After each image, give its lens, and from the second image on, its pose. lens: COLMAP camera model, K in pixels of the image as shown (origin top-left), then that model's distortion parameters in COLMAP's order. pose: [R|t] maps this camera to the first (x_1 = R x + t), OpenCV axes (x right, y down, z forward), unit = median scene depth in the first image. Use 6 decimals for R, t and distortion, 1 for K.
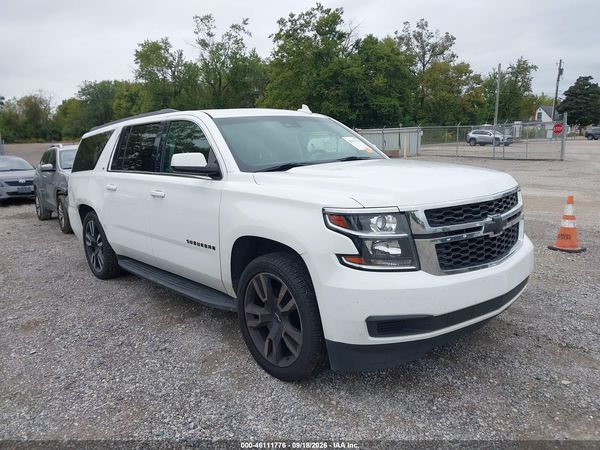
lens RADIAL K [[466.7, 0, 297.2], [0, 466.7, 218.5], [0, 0, 1]] dist [0.021502, -0.004761]
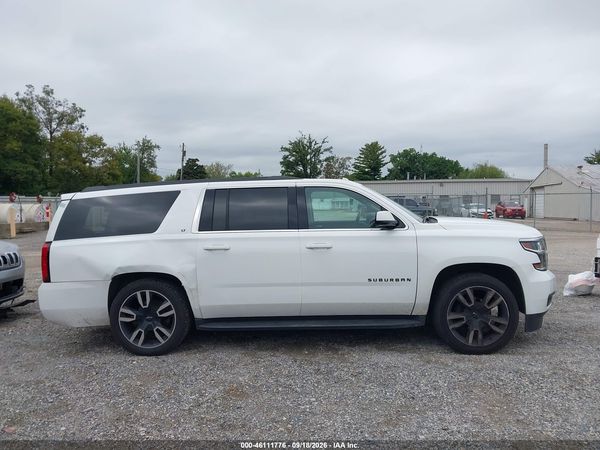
lens RADIAL K [[469.4, 0, 300.0], [0, 469.4, 225.0], [0, 0, 1]] dist [0.006059, -0.000233]
pose [[0.712421, -0.016430, 0.701560, -1.136627], [0.111858, 0.989602, -0.090414, -0.004997], [-0.692780, 0.142888, 0.706851, 0.203026]]
